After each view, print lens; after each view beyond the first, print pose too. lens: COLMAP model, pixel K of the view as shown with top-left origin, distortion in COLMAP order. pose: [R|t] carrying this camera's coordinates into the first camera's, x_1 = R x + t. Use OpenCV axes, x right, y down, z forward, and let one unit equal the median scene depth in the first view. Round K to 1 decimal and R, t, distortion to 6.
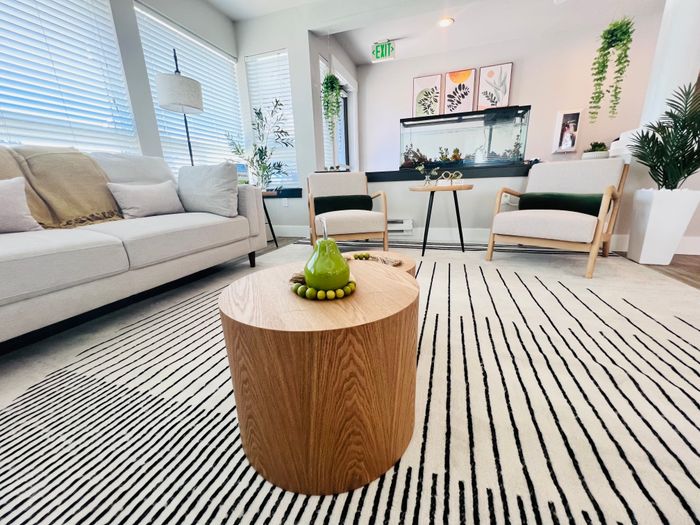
lens RADIAL K [[279.8, 0, 350.0], [0, 279.8, 262.5], [0, 0, 1]] dist [-0.000640, 0.000294]
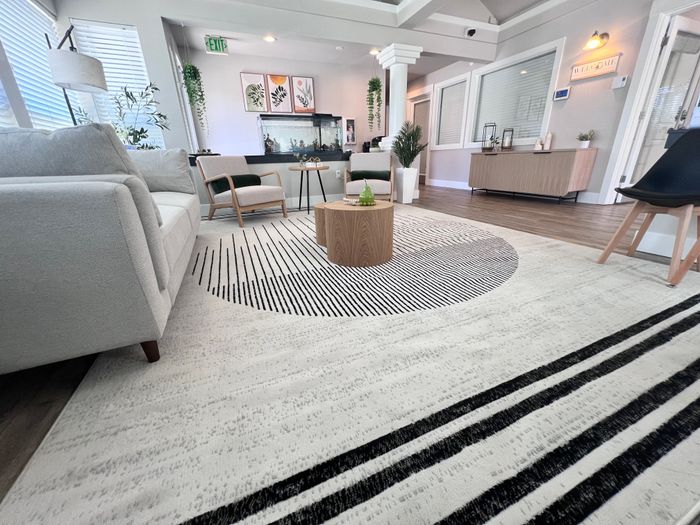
lens RADIAL K [[279.8, 0, 350.0], [0, 279.8, 262.5], [0, 0, 1]] dist [-0.000640, 0.000294]
pose [[0.744078, -0.221388, 0.630345, -0.494450], [0.179234, 0.975061, 0.130885, 0.062787], [-0.643602, 0.015591, 0.765202, -0.253972]]
